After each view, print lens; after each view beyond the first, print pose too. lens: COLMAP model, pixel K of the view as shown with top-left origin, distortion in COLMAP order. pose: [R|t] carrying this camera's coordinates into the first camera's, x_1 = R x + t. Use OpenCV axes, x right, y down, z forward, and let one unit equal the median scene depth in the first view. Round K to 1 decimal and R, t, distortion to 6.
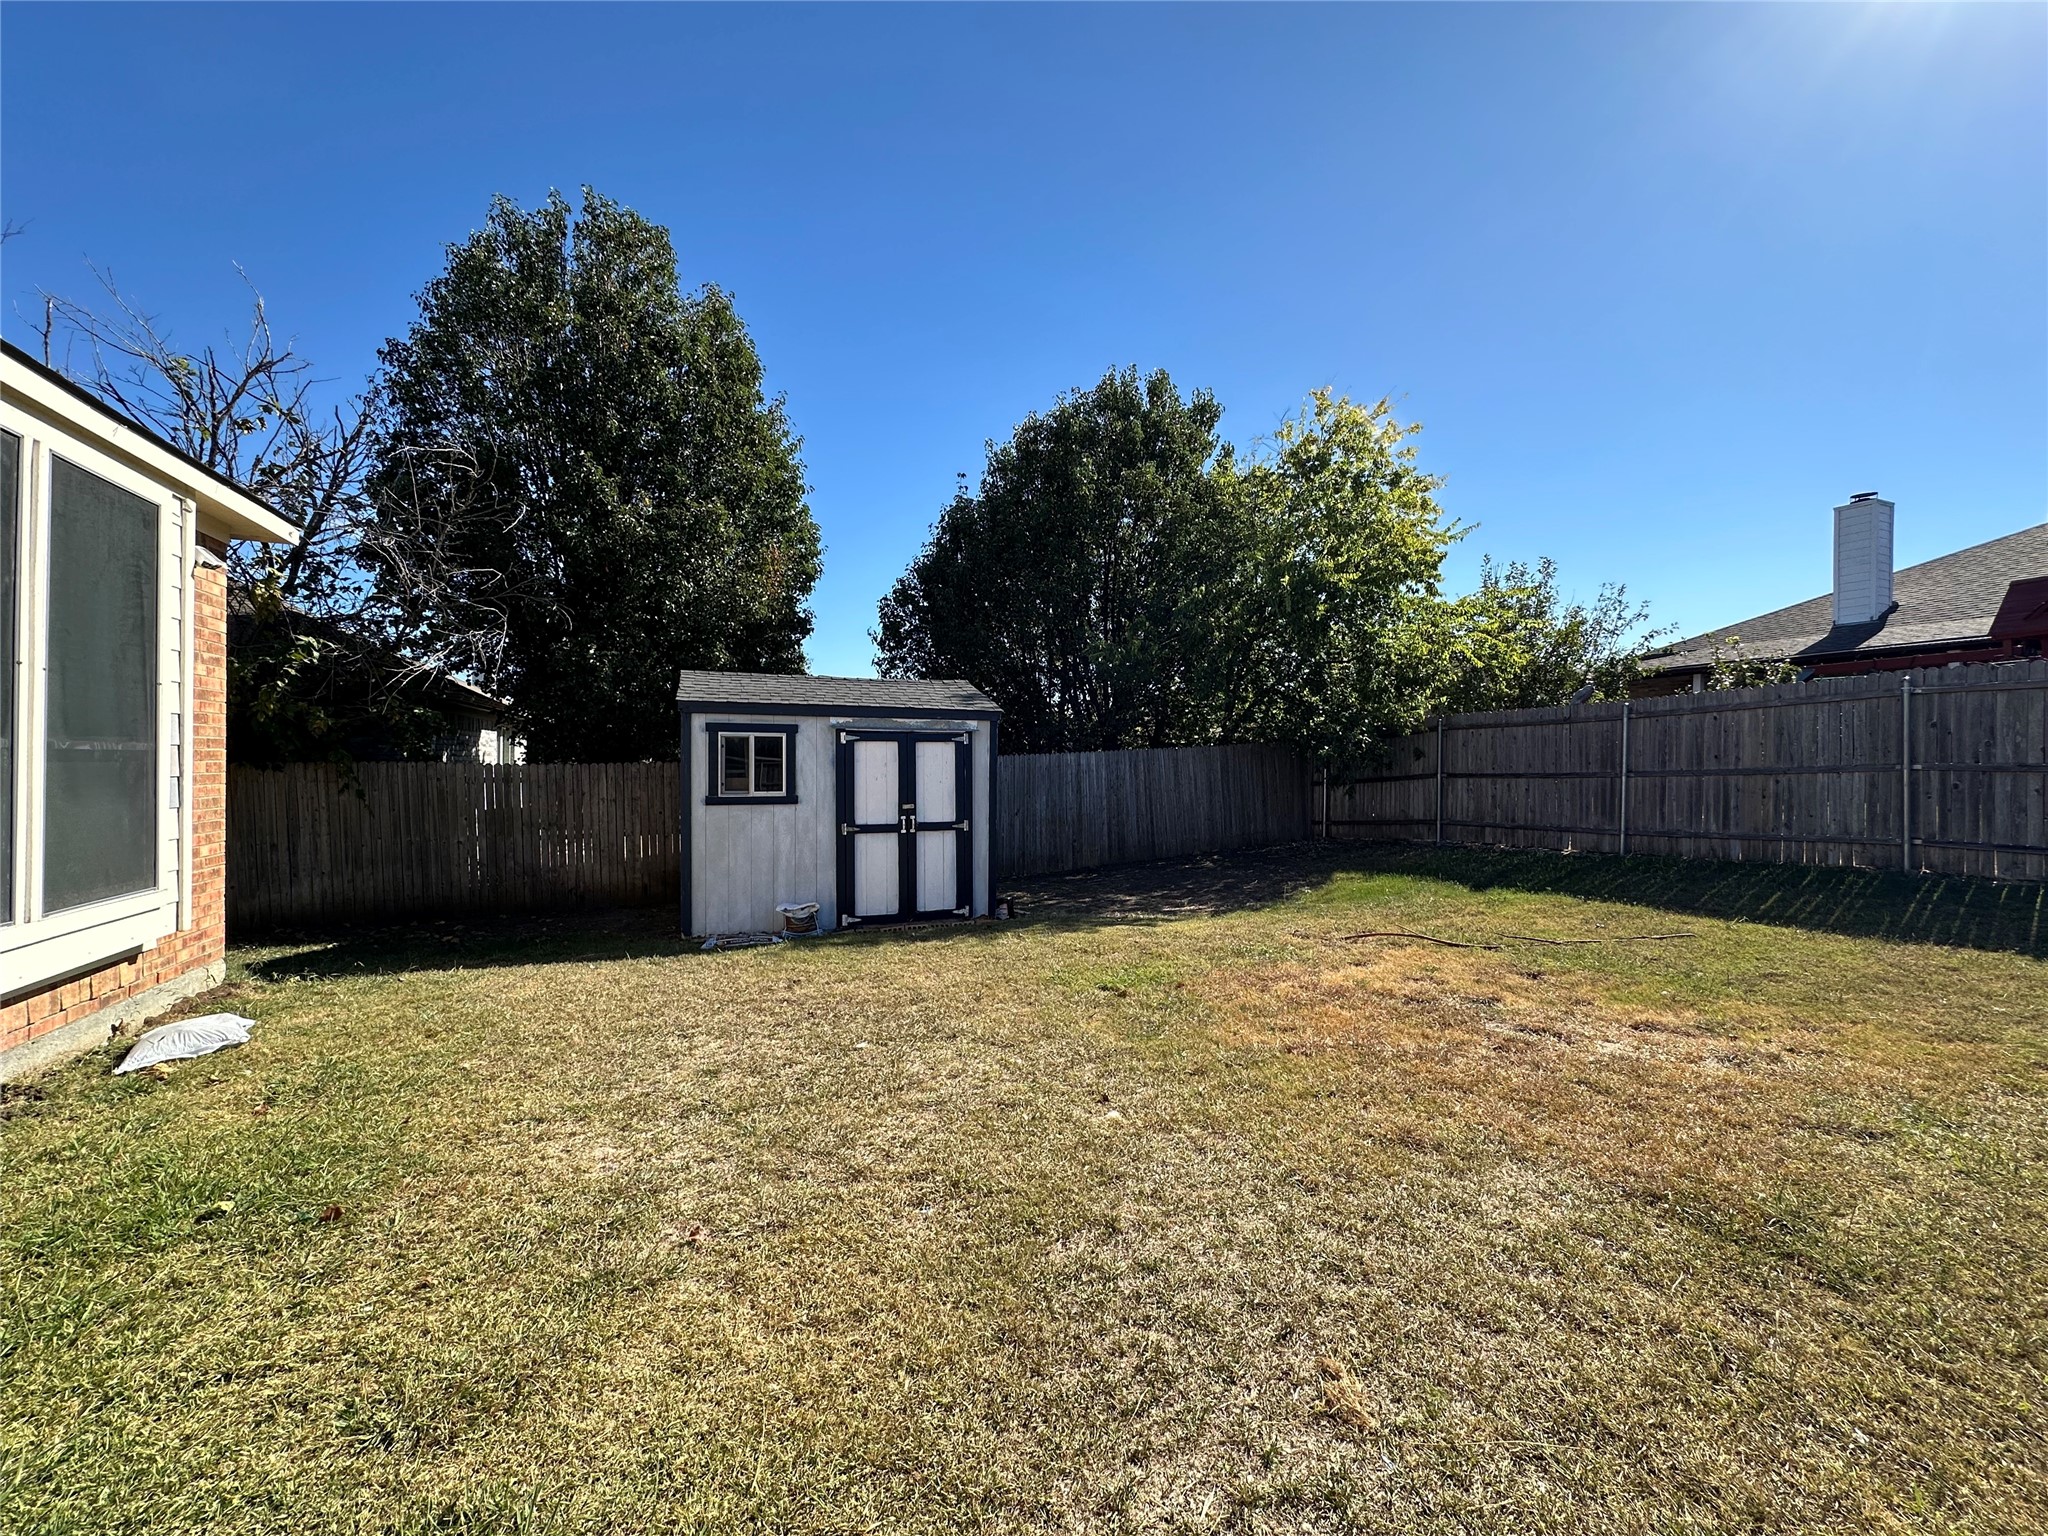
lens RADIAL K [[816.8, 0, 1020.5], [0, 816.8, 770.7], [0, 0, 1]] dist [-0.001633, -0.000012]
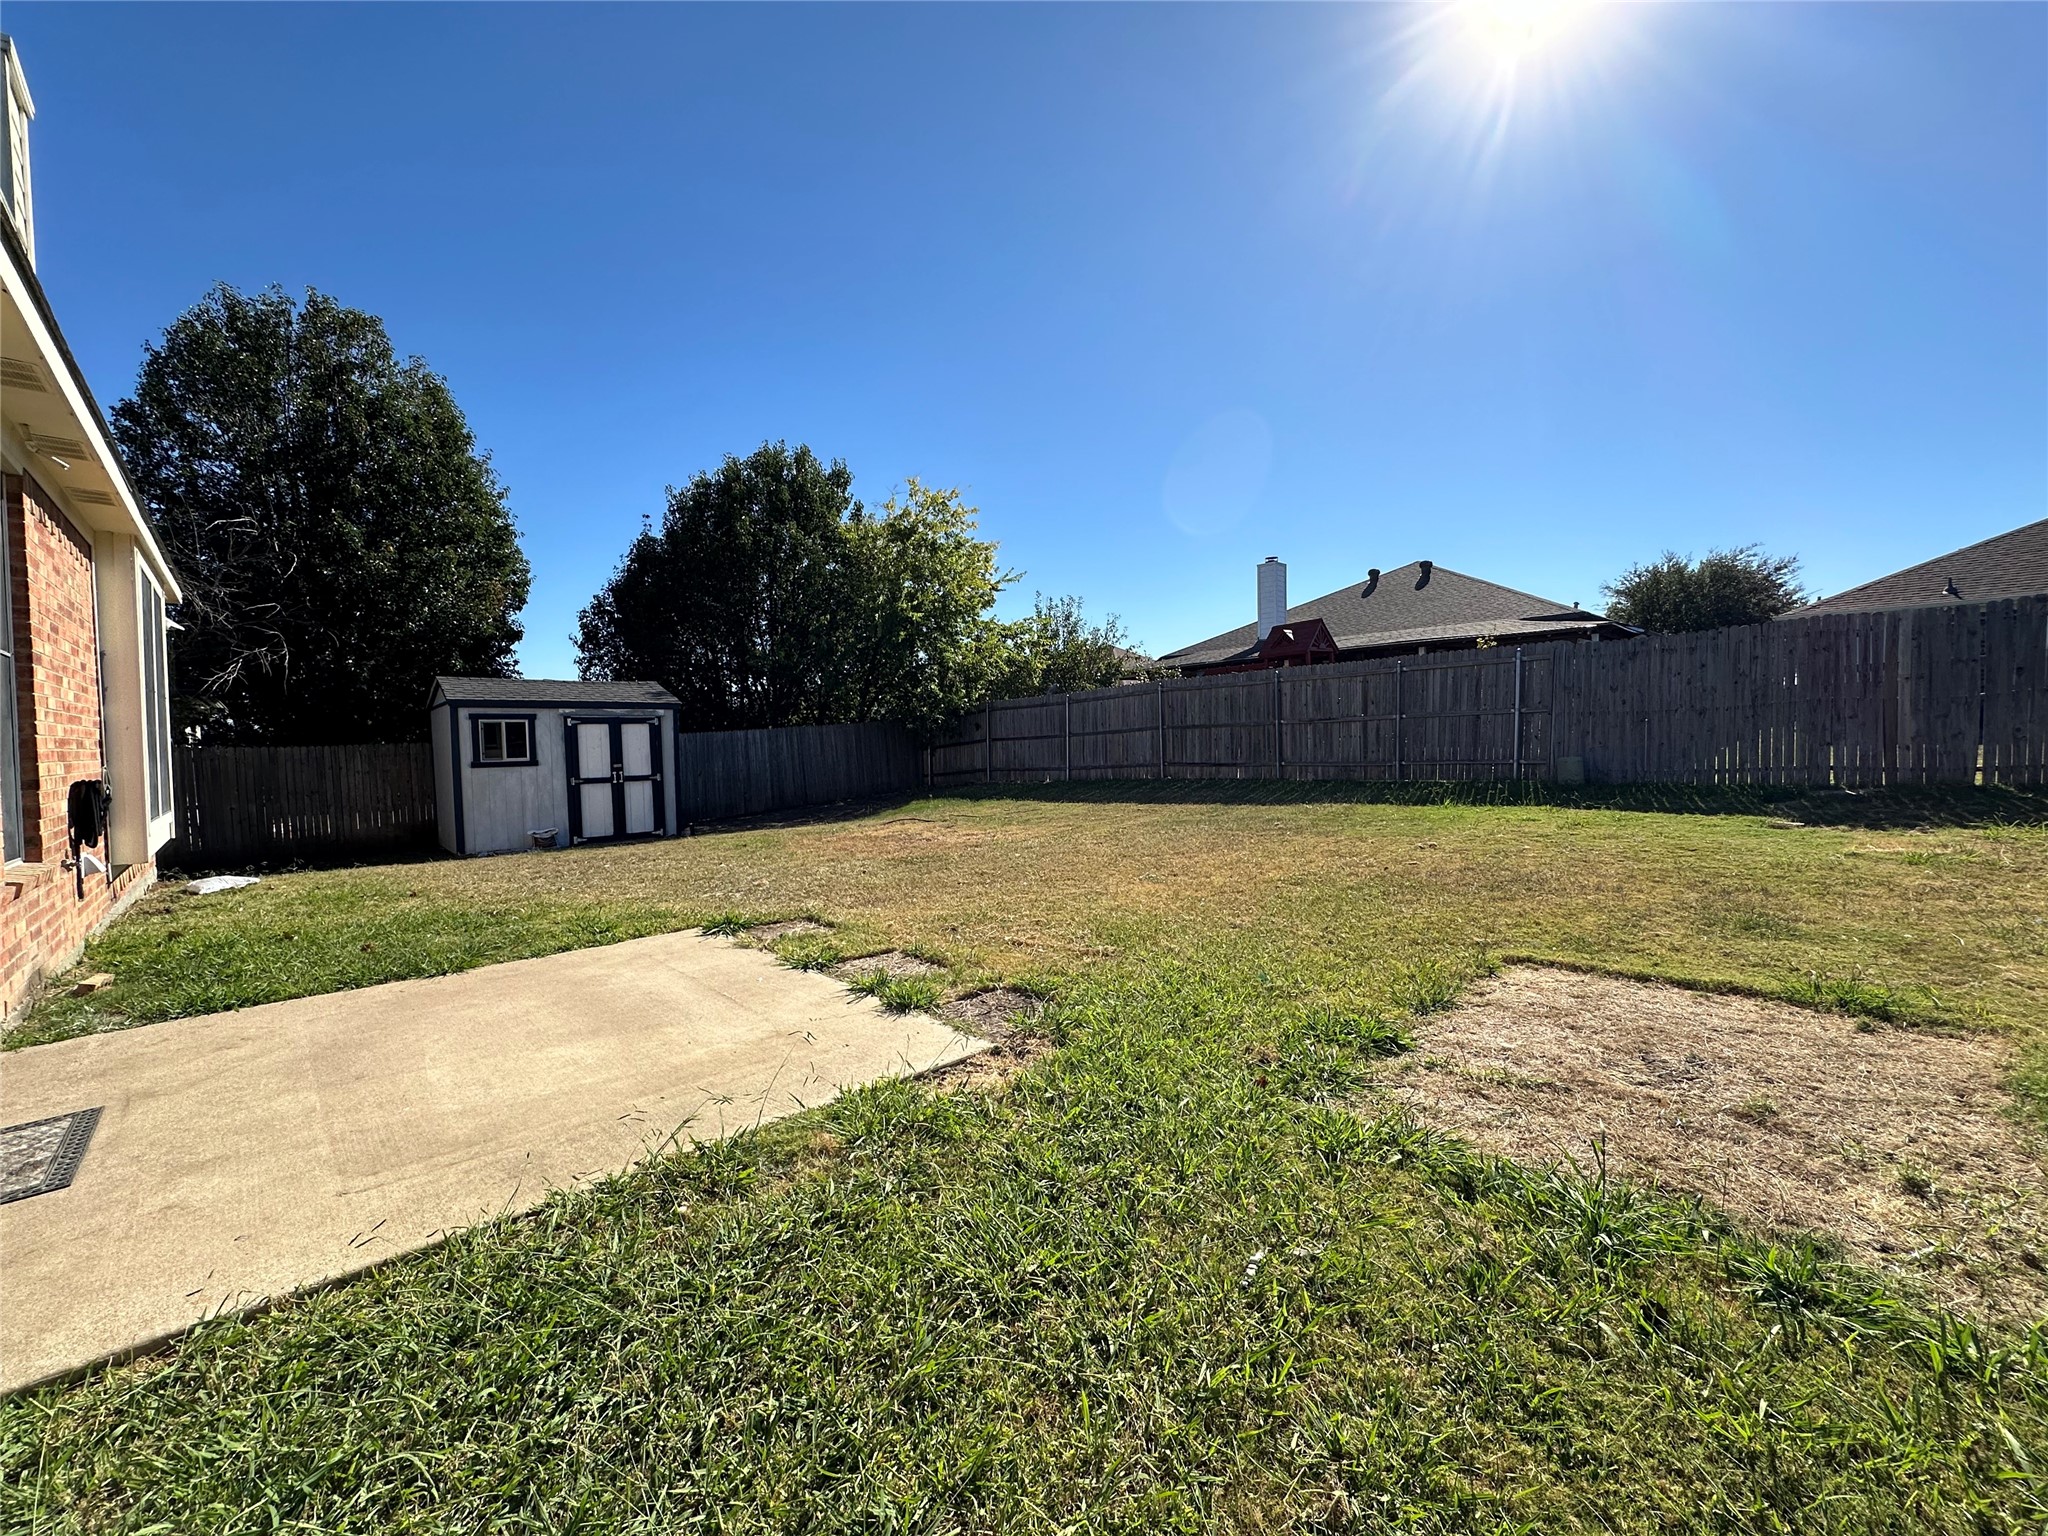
lens RADIAL K [[816.8, 0, 1020.5], [0, 816.8, 770.7], [0, 0, 1]] dist [-0.001633, -0.000012]
pose [[0.940549, -0.036921, 0.337646, 0.042237], [0.028552, 0.999150, 0.029720, 0.020946], [-0.338457, -0.018313, 0.940804, -0.519063]]
